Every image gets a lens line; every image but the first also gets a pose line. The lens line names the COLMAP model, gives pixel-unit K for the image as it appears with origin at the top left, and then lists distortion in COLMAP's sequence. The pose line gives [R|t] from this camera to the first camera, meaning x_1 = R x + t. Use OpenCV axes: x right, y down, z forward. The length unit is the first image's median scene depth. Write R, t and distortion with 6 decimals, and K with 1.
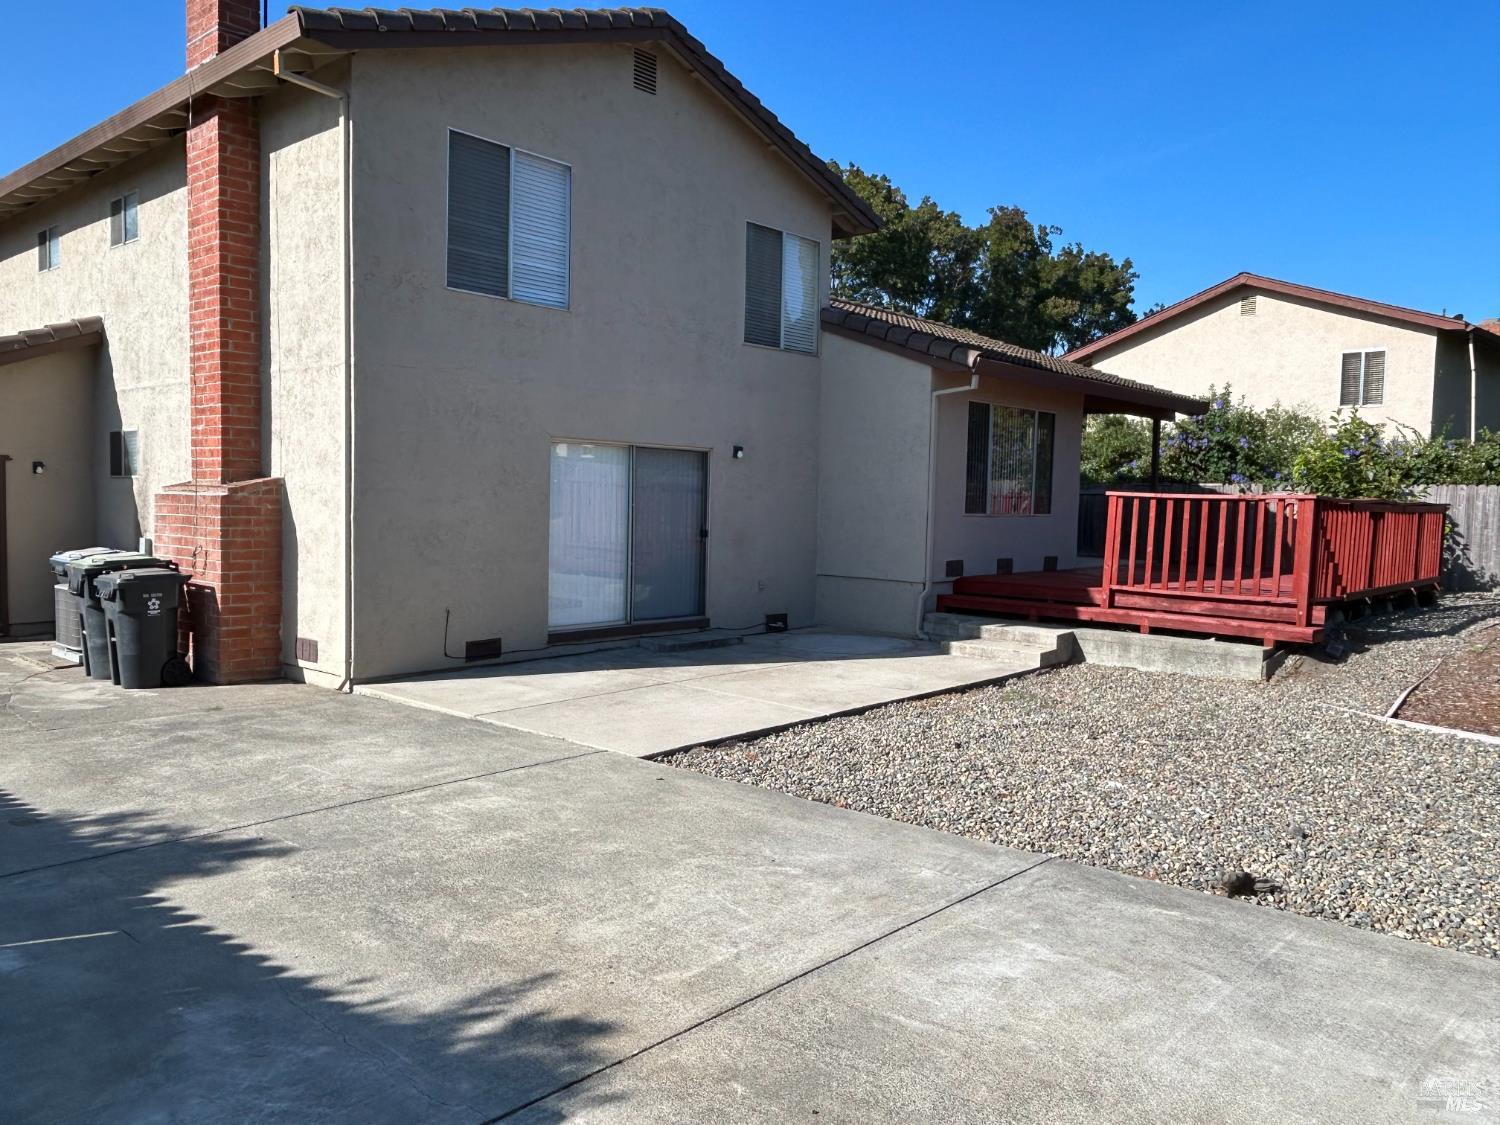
lens RADIAL K [[1110.7, 0, 749.5], [0, 1110.7, 566.5], [0, 0, 1]] dist [0.010620, -0.025927]
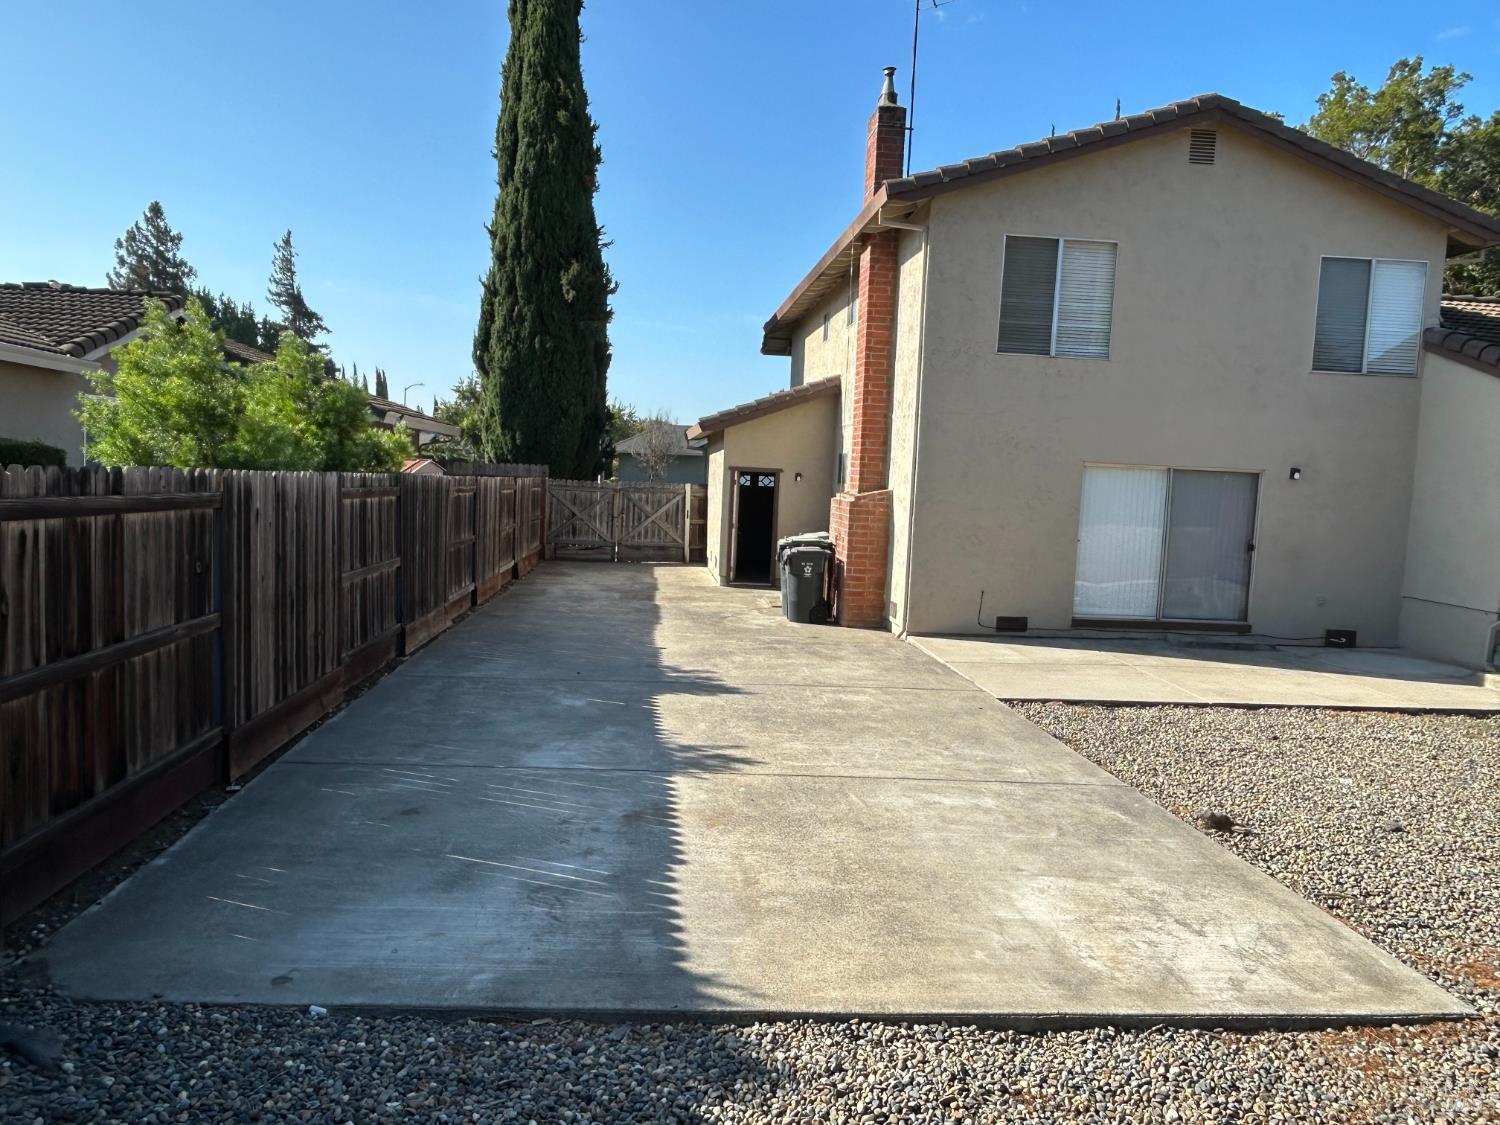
lens RADIAL K [[1110.7, 0, 741.4], [0, 1110.7, 571.3], [0, 0, 1]] dist [0.010620, -0.025927]
pose [[0.722051, 0.076015, -0.687651, 0.442466], [-0.070981, 0.996840, 0.035662, -0.011948], [0.688189, 0.023060, 0.725165, -0.183481]]
